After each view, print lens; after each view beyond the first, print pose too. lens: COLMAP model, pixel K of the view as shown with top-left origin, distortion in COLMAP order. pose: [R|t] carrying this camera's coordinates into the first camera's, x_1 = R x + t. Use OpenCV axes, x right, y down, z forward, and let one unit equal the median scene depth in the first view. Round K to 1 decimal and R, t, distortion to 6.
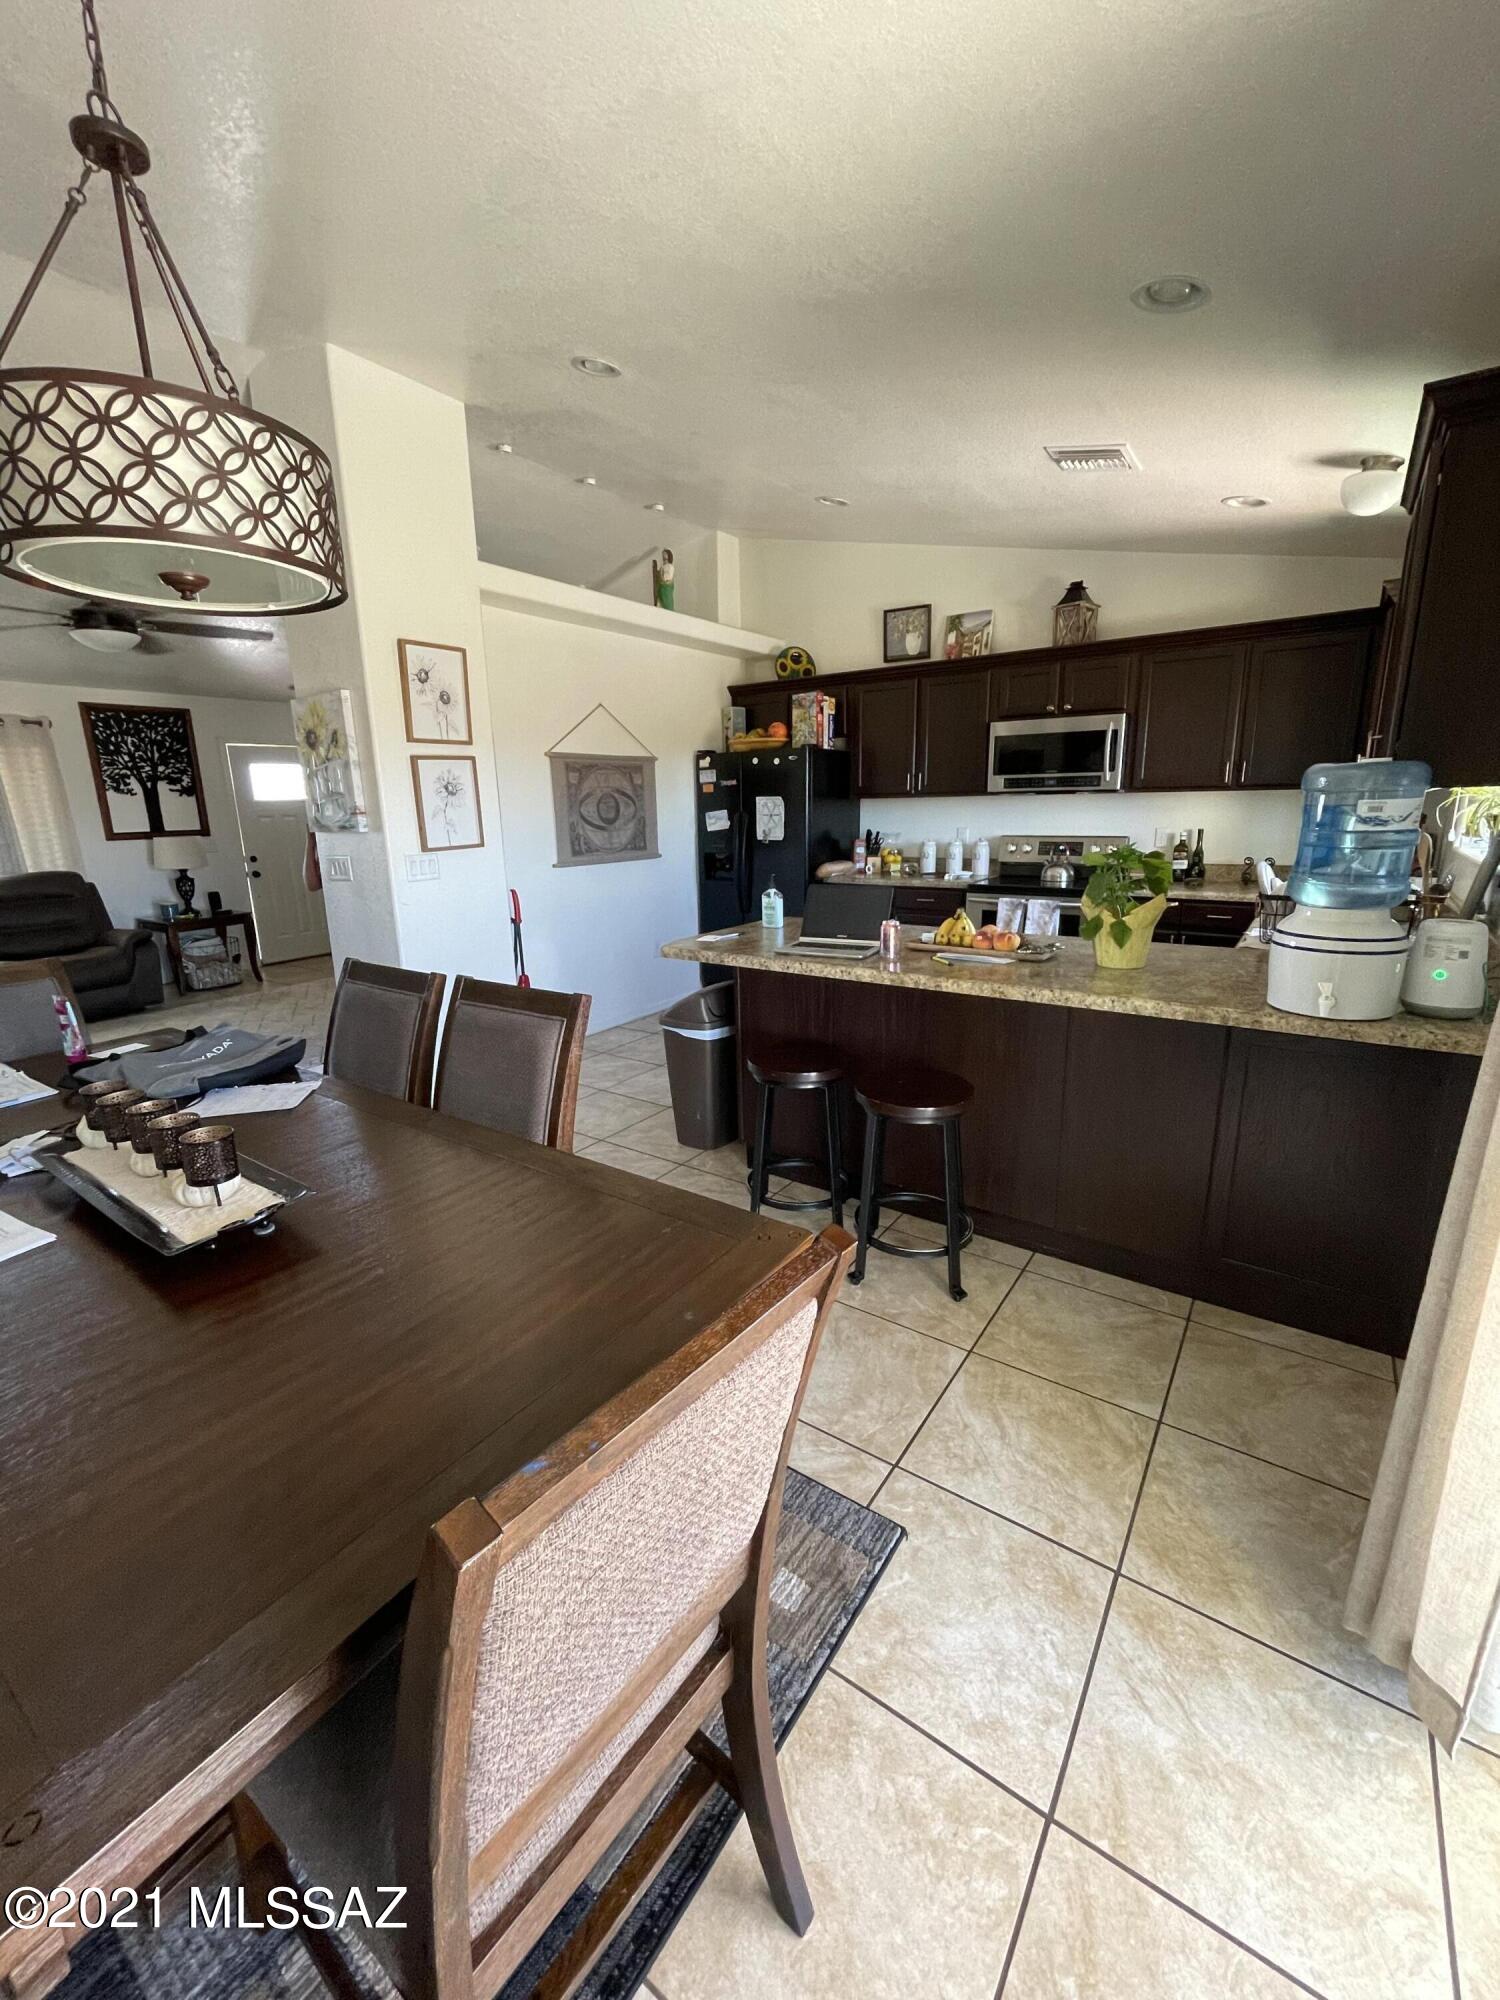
lens RADIAL K [[814.5, 0, 753.5], [0, 814.5, 994.9], [0, 0, 1]] dist [-0.004027, 0.001596]
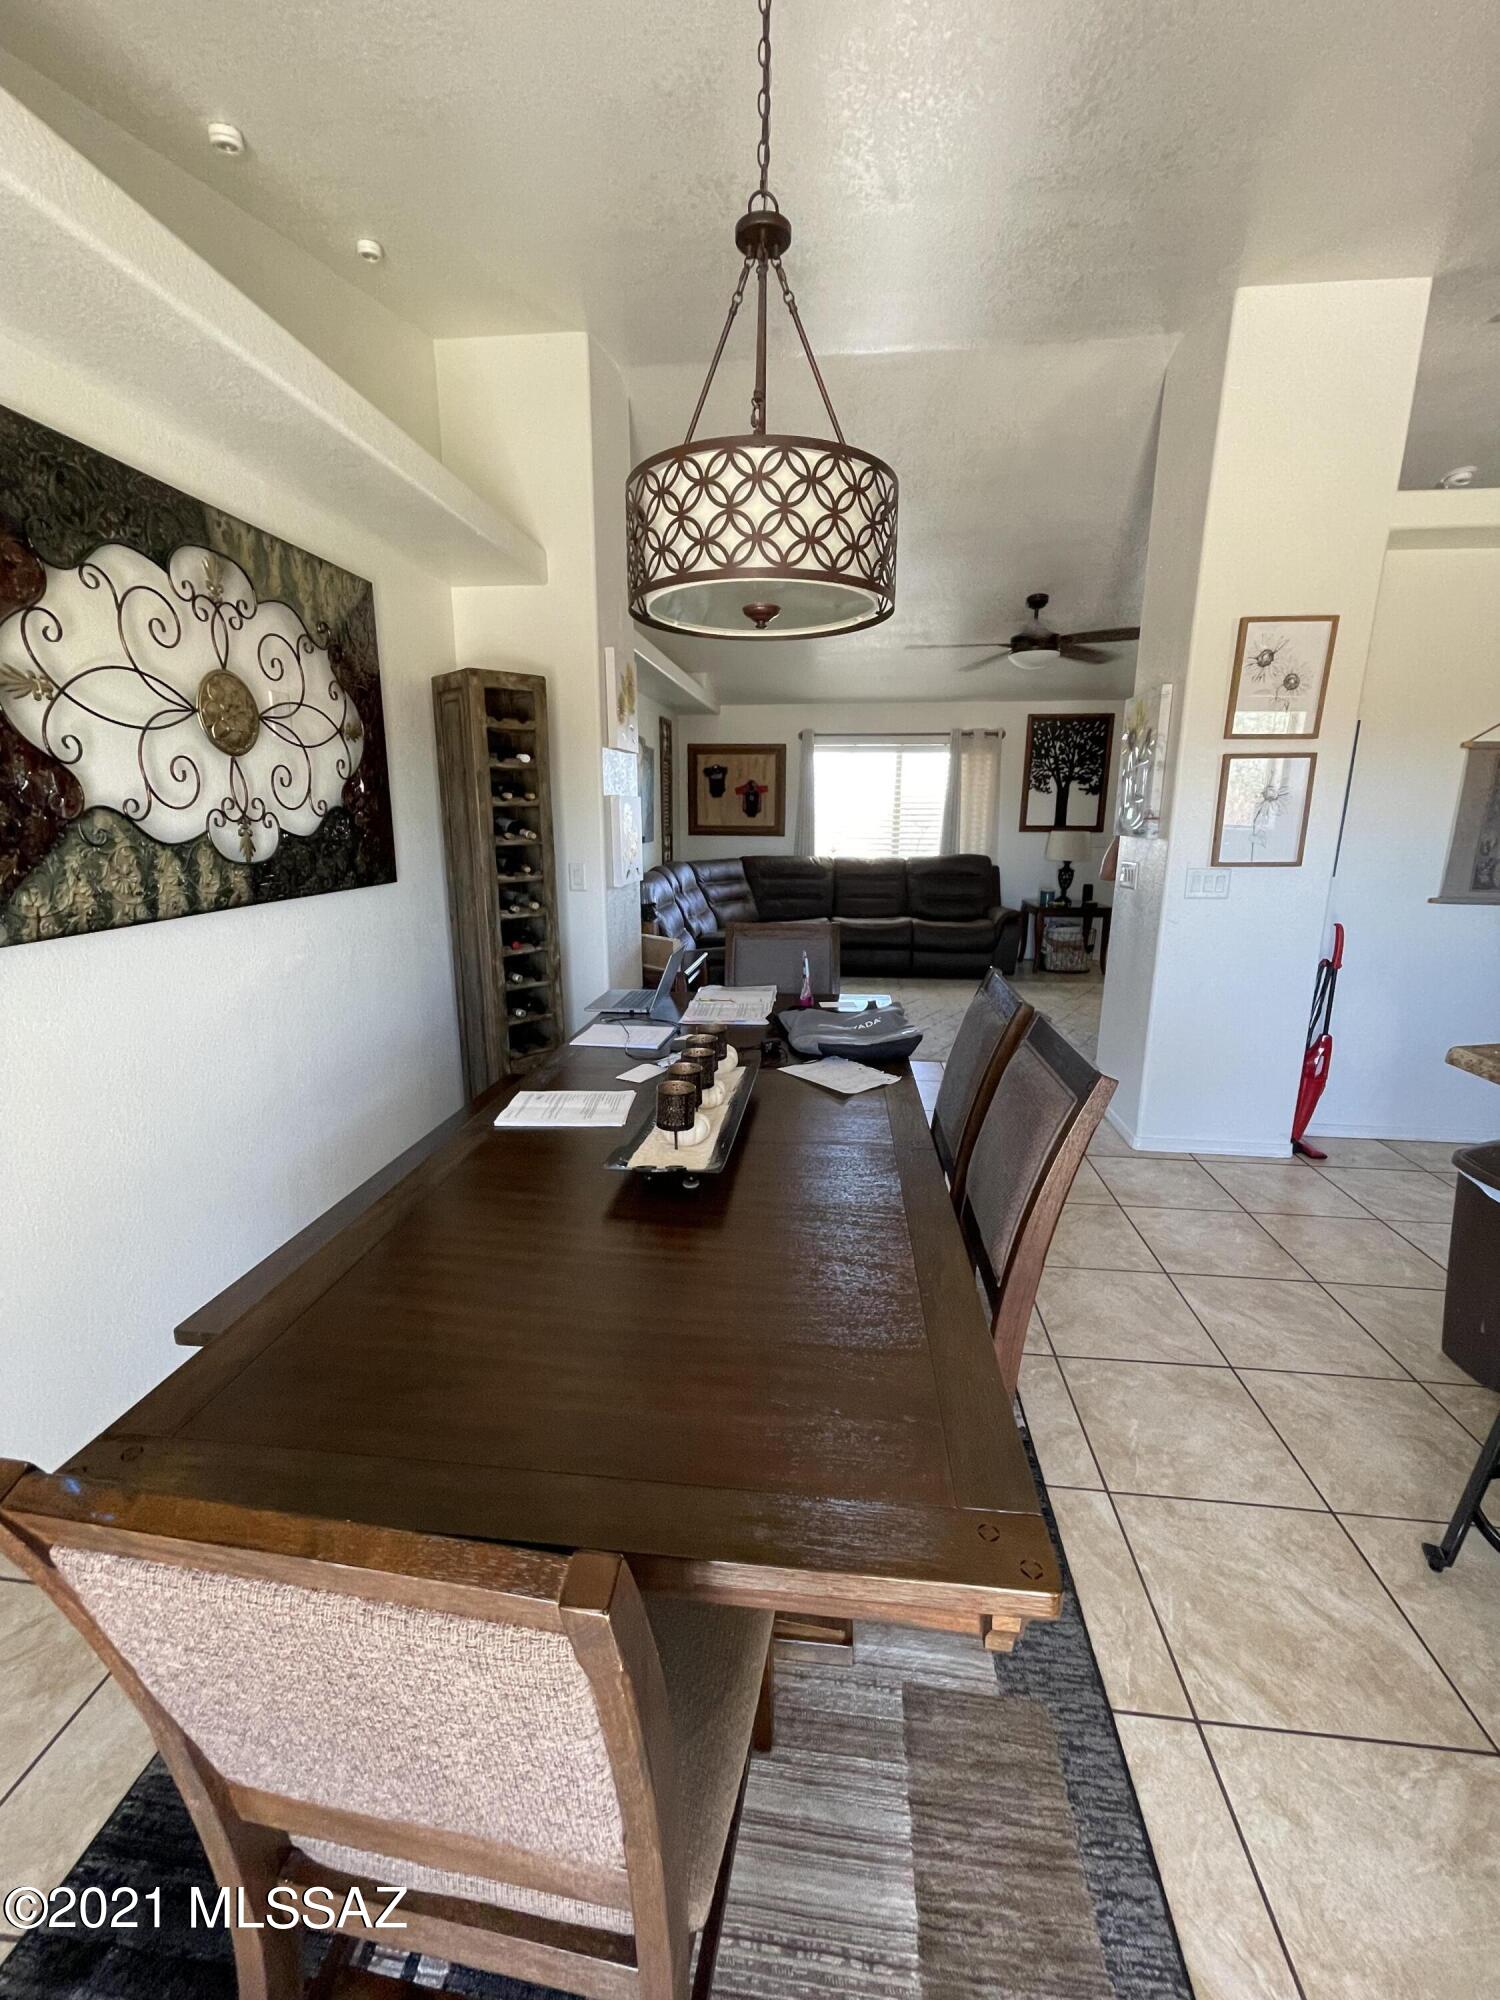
lens RADIAL K [[814.5, 0, 746.5], [0, 814.5, 995.7], [0, 0, 1]] dist [-0.004027, 0.001596]
pose [[0.473629, 0.224480, -0.851636, 0.089307], [-0.221247, 0.966290, 0.131656, -0.034342], [0.852482, 0.126066, 0.507329, 0.116707]]
